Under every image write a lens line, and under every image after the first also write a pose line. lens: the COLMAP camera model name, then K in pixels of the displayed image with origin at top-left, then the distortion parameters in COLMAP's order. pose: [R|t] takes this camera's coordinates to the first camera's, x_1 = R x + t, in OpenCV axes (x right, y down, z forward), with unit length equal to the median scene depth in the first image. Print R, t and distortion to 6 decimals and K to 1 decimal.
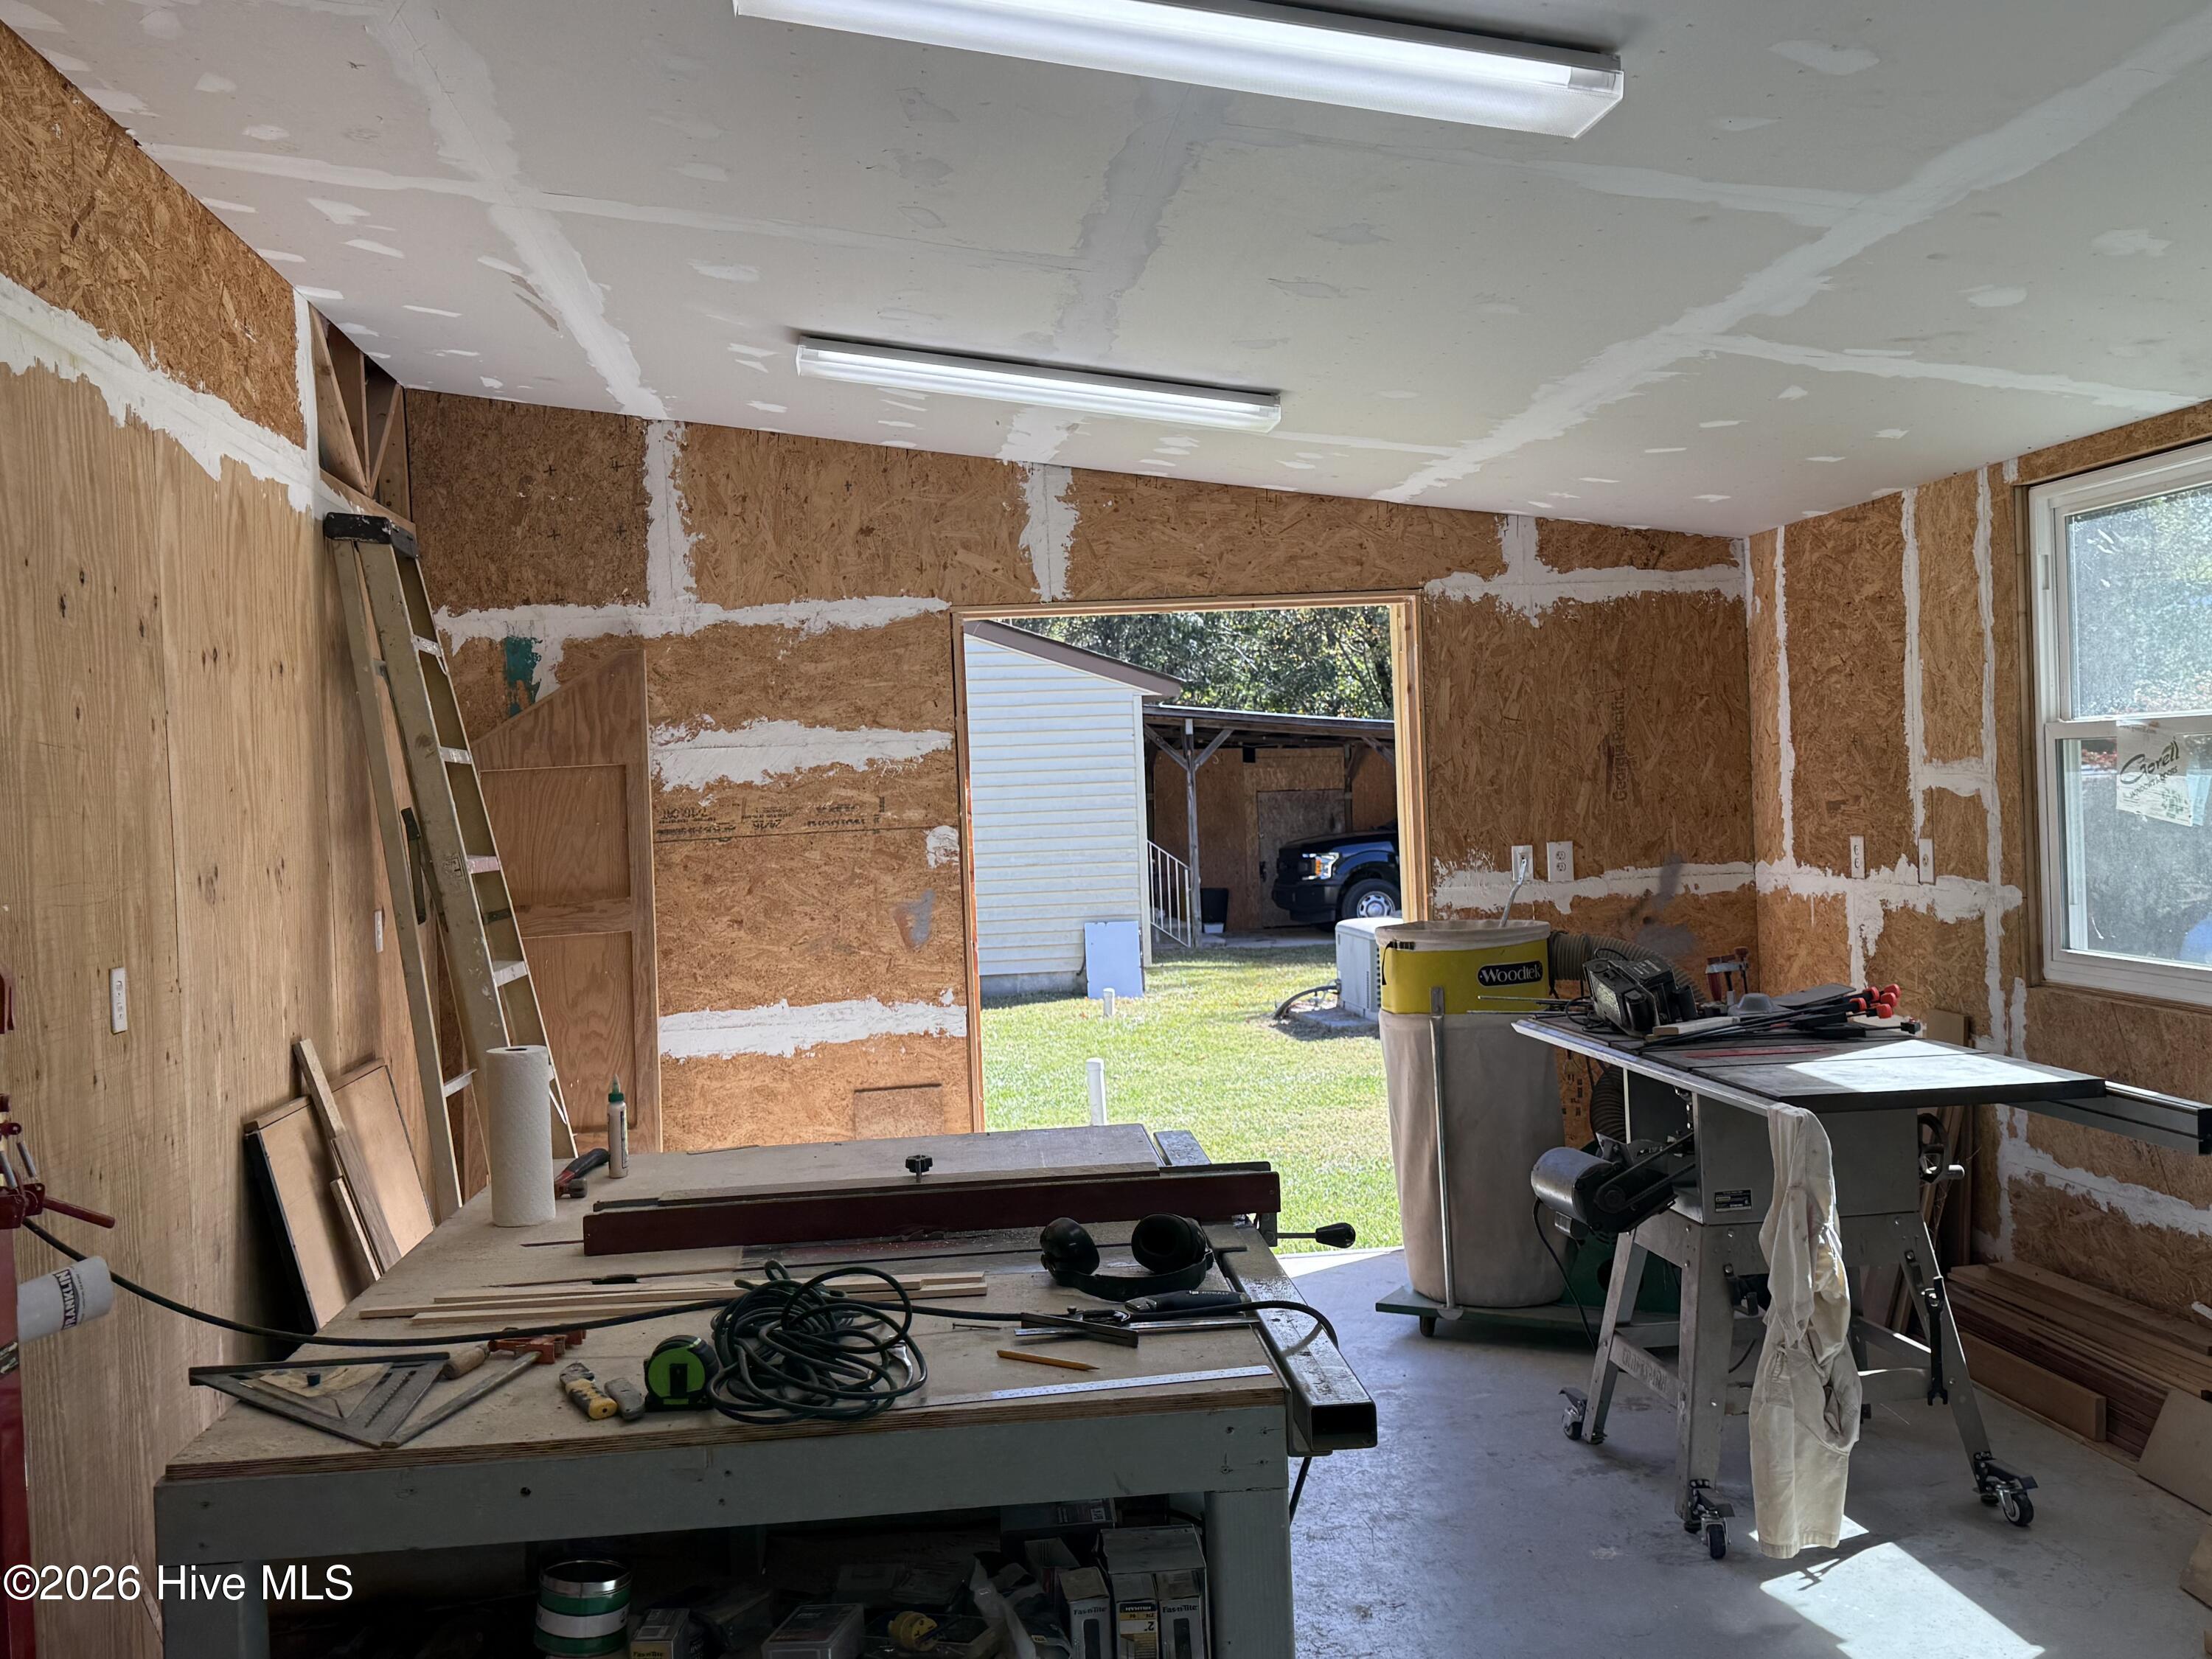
lens RADIAL K [[2082.2, 0, 1099.0], [0, 2082.2, 832.5], [0, 0, 1]] dist [0.029544, 0.000000]
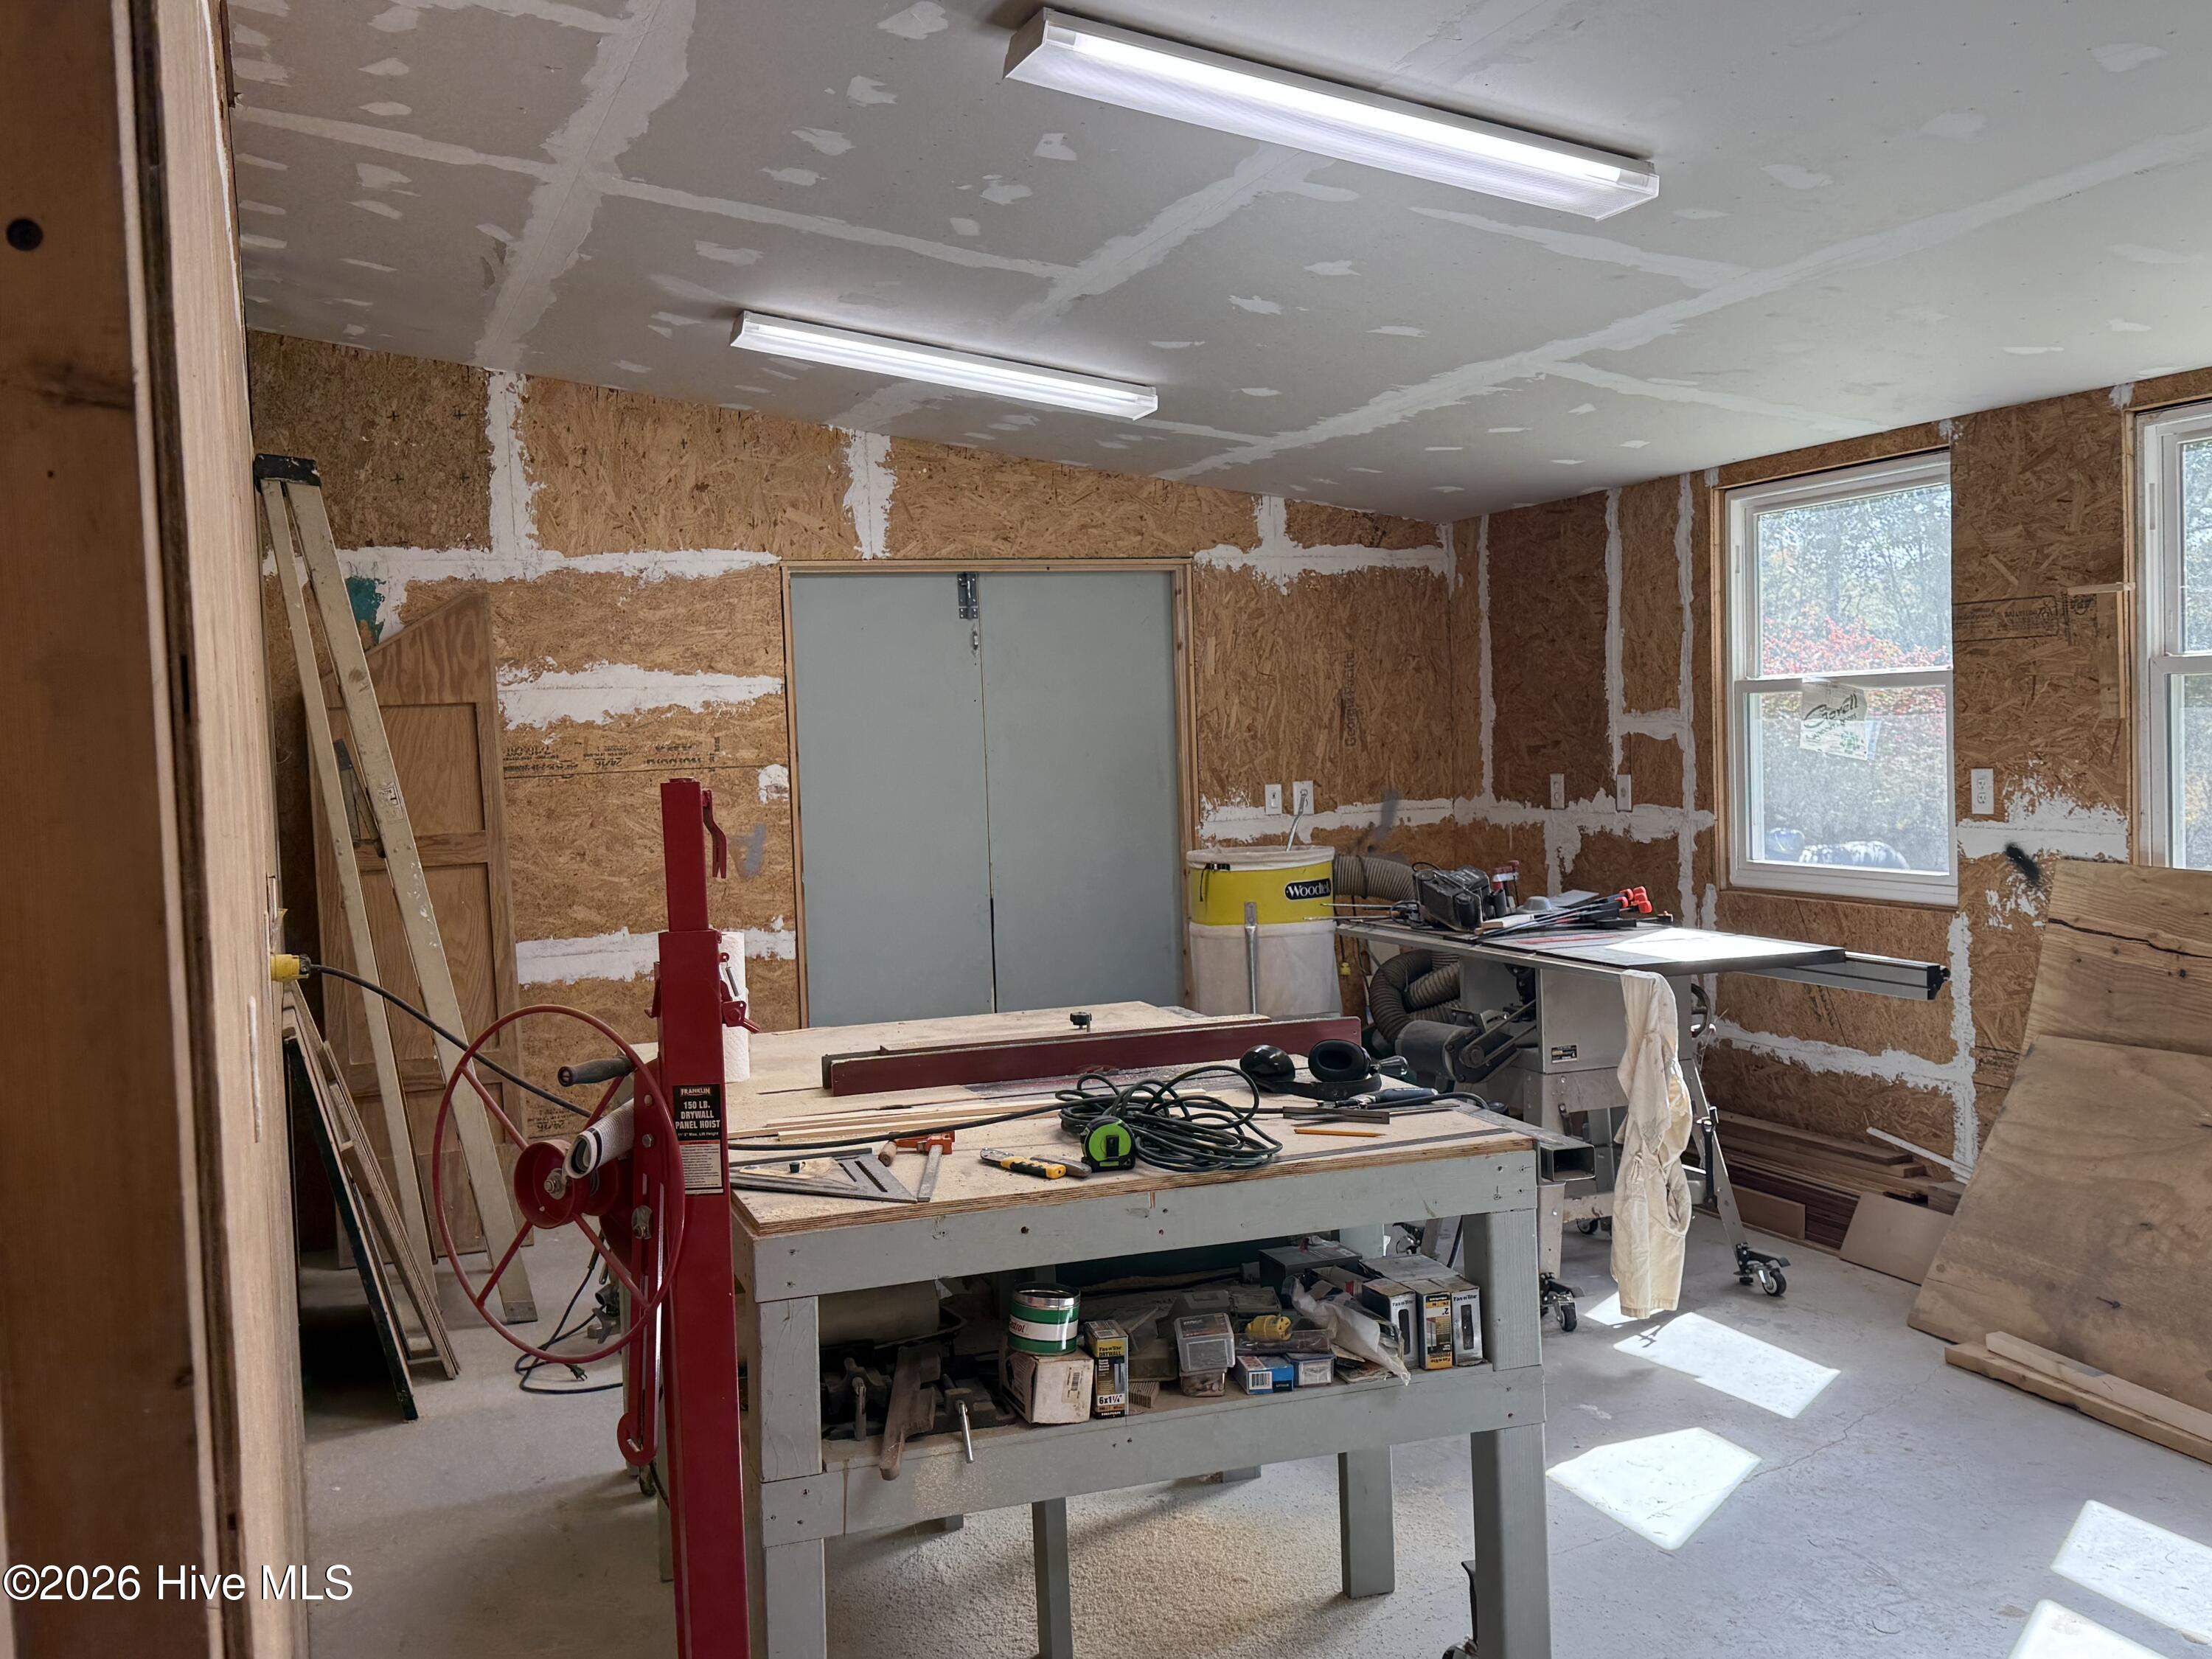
lens RADIAL K [[2082.2, 0, 1114.4], [0, 2082.2, 828.1], [0, 0, 1]] dist [0.029544, 0.000000]
pose [[0.966117, -0.003560, 0.258078, -0.187717], [0.000071, 0.999908, 0.013529, 0.015684], [-0.258103, -0.013053, 0.966029, -0.091049]]
